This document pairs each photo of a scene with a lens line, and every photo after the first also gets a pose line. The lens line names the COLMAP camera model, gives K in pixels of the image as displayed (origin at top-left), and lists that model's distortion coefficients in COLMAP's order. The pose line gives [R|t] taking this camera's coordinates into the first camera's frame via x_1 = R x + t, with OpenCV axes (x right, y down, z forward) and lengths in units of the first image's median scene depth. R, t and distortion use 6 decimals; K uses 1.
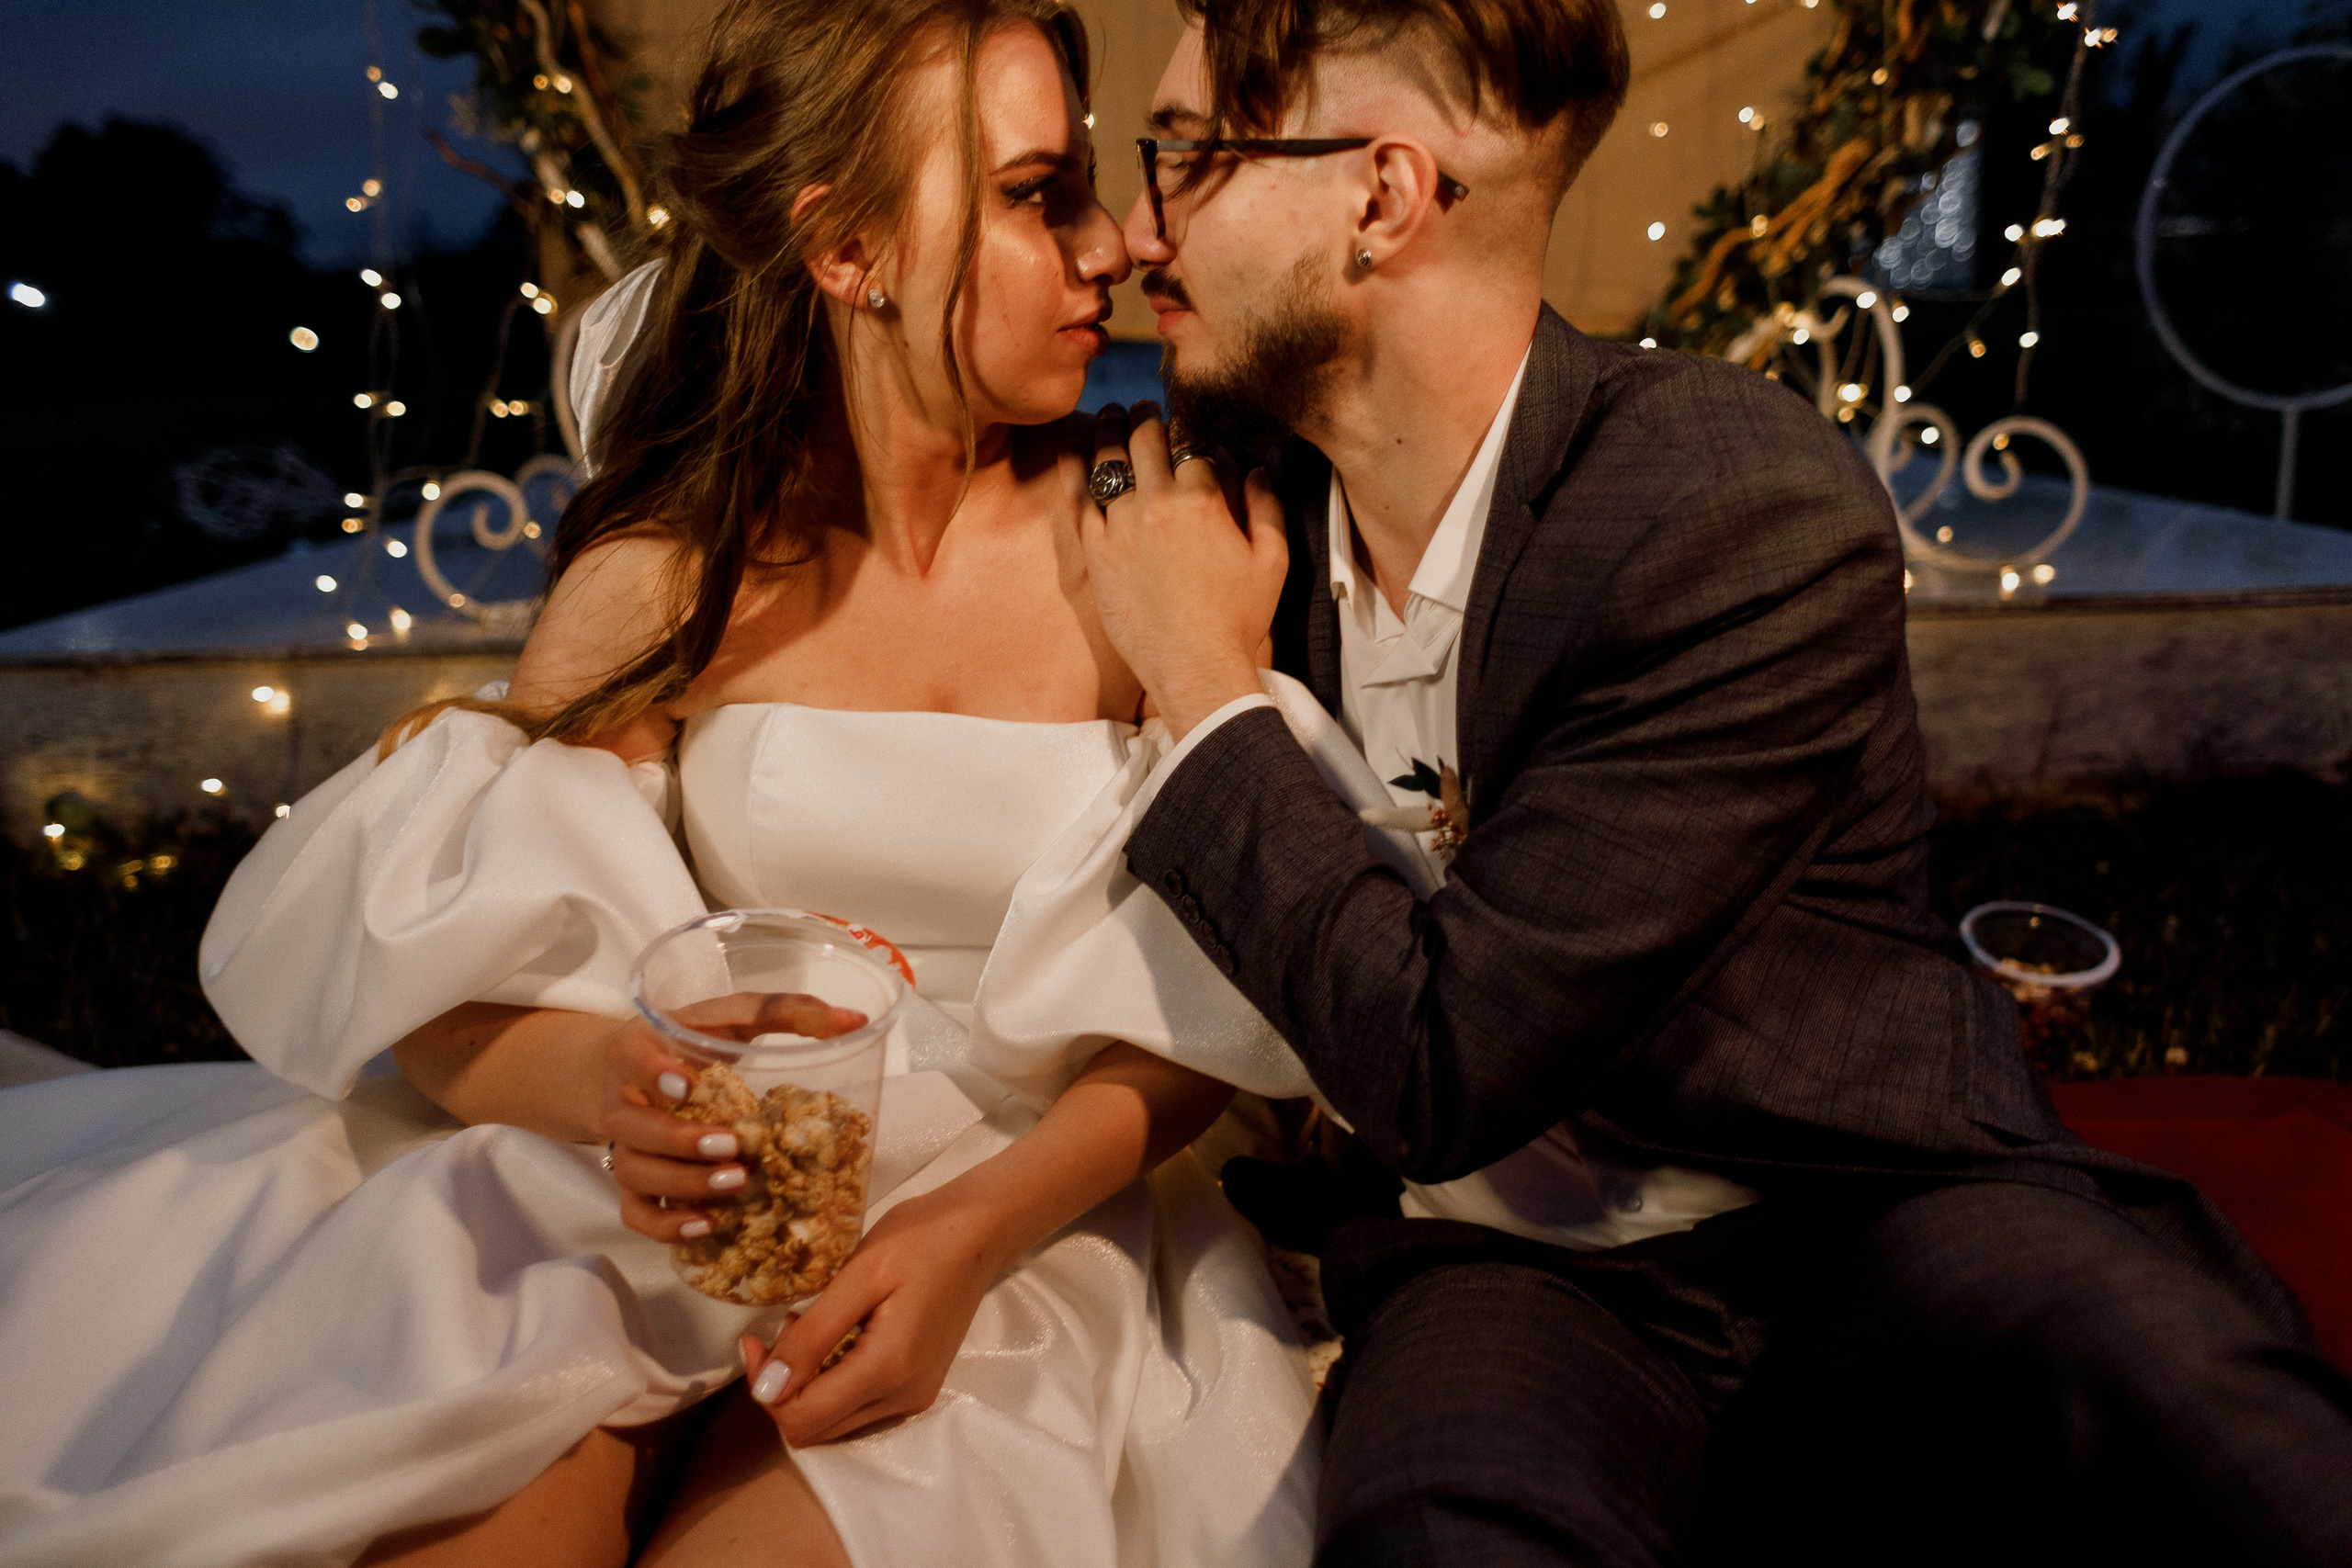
lens RADIAL K [[1953.6, 0, 1176.0], [0, 1953.6, 784.0], [0, 0, 1]] dist [-0.005017, 0.001201]
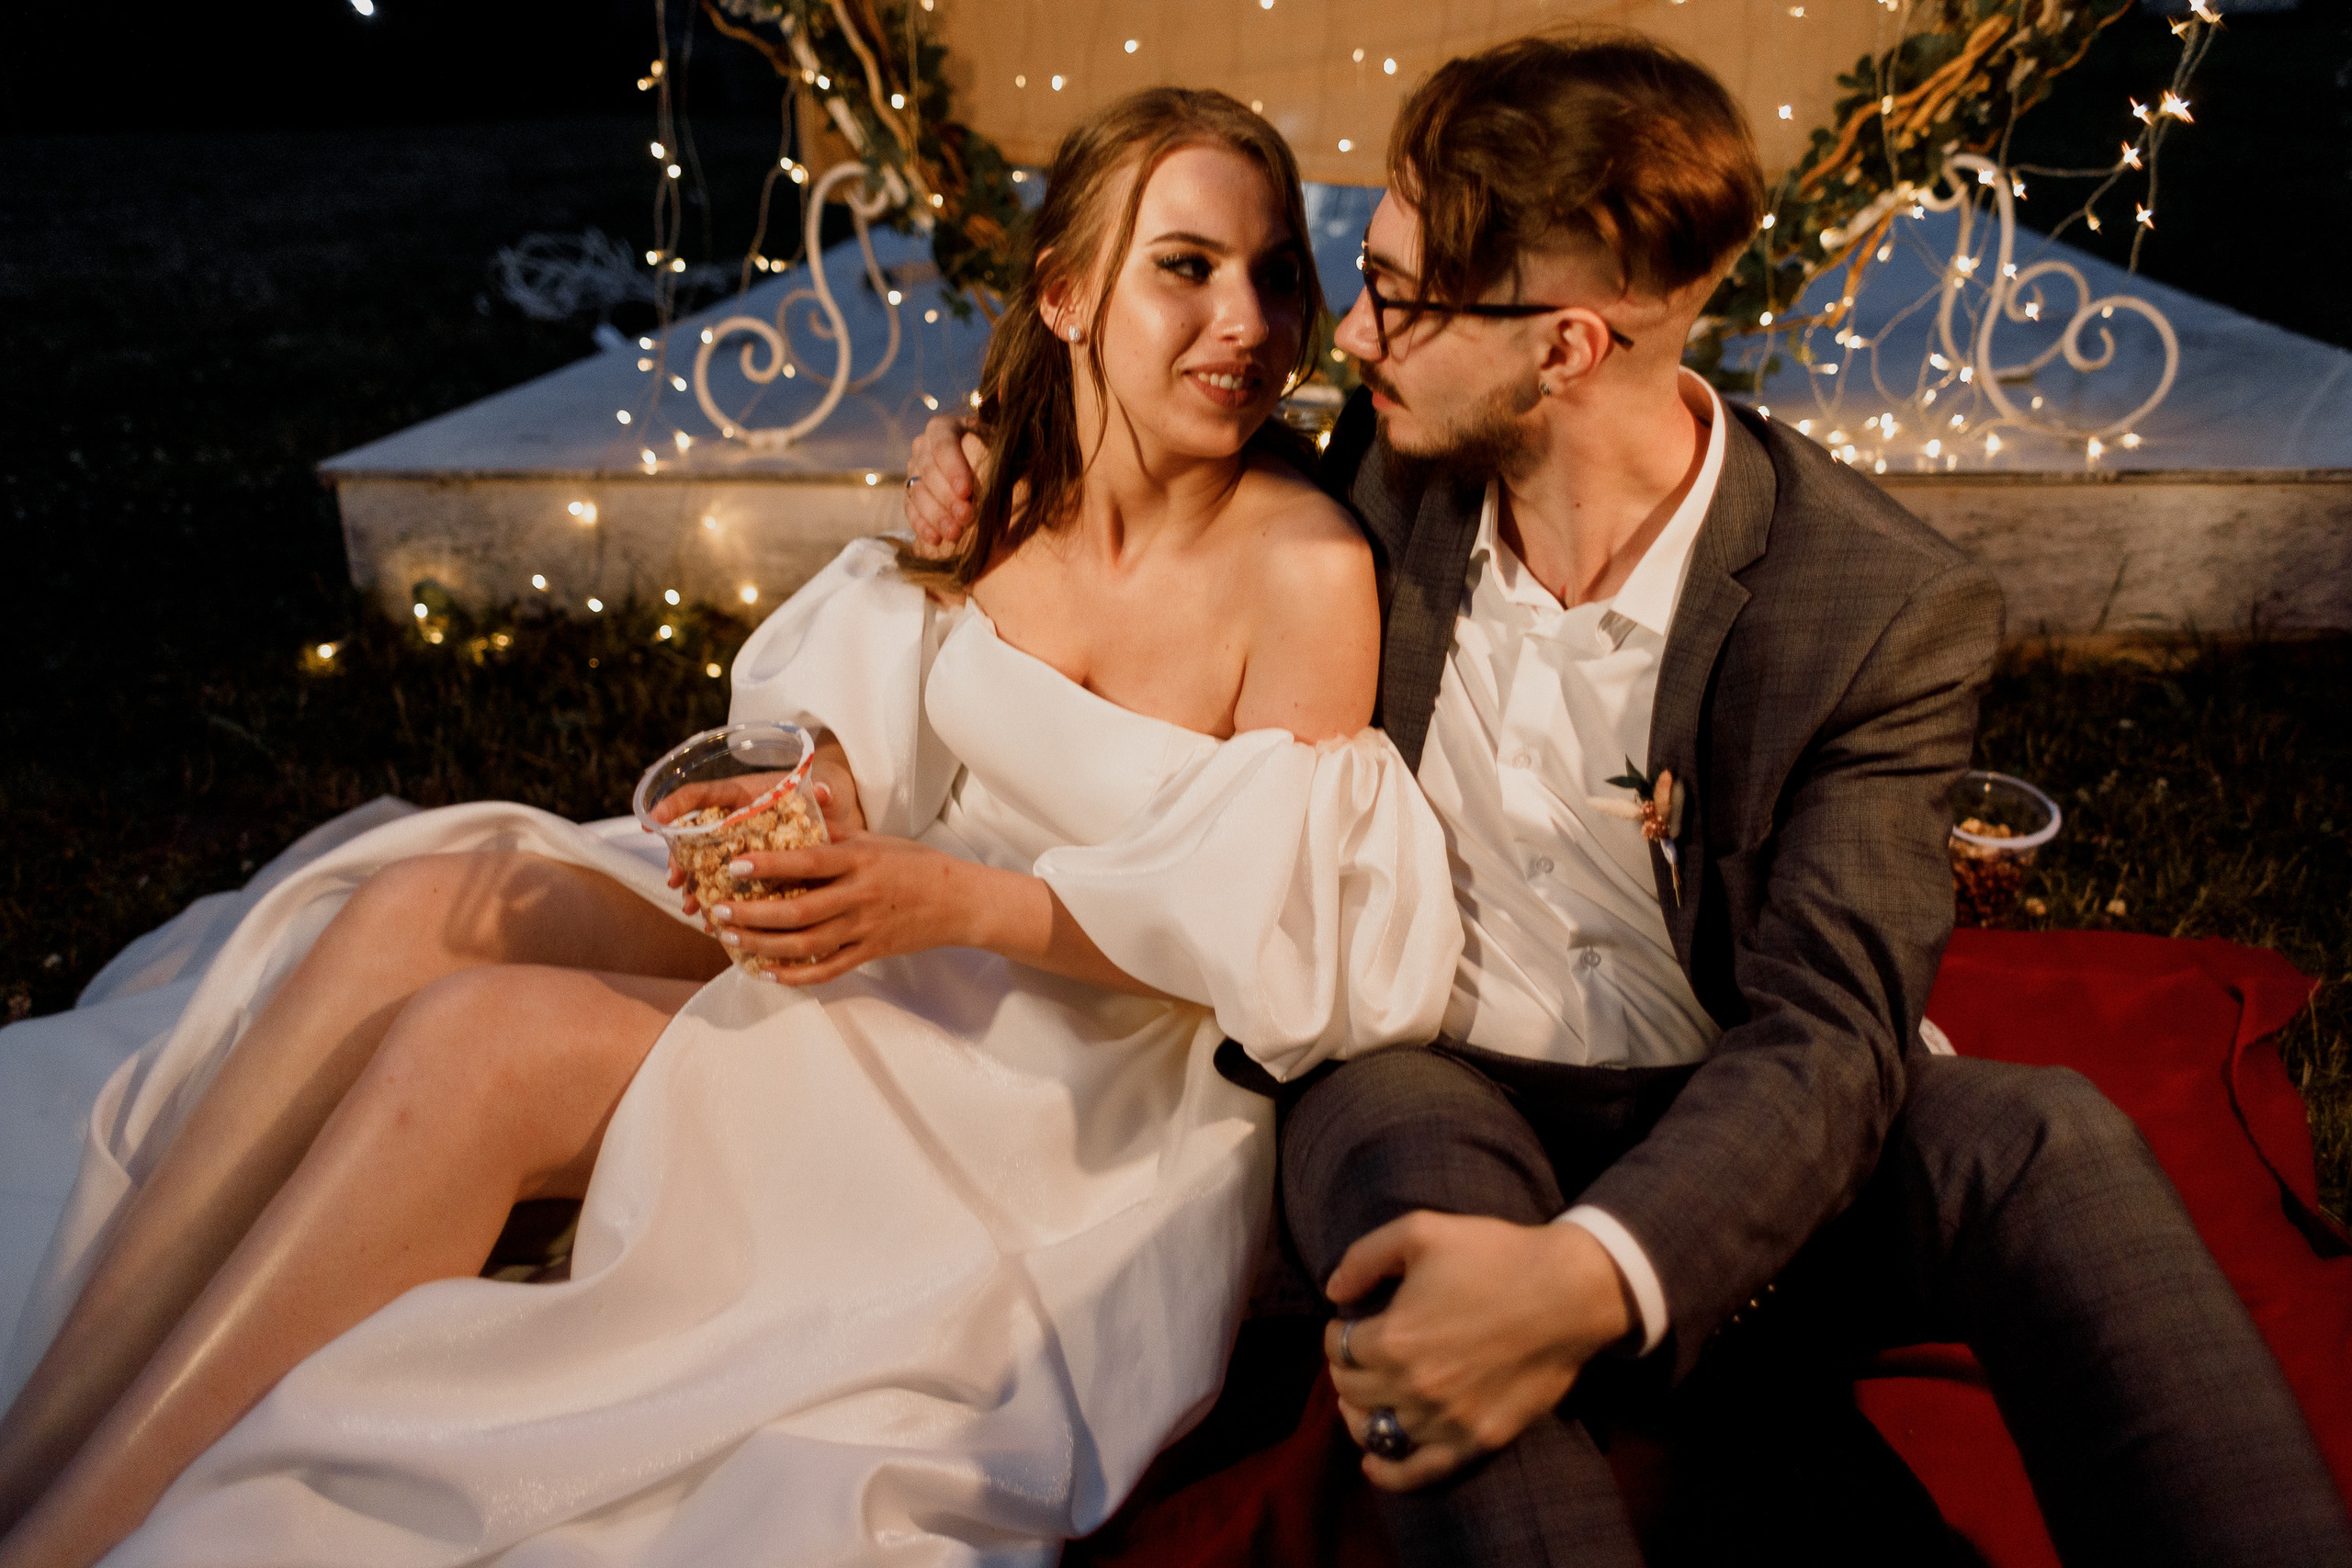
lens RADIAL K [[1887.3, 0, 1176.0], [0, 1887.3, 784.0], [0, 0, 1]] dist [-0.002515, 0.001711]
pose [[0.990459, 0.054650, -0.126506, 0.064508], [-0.034753, 0.987388, 0.154460, -0.066383], [0.133352, -0.148590, 0.979866, -0.136122]]
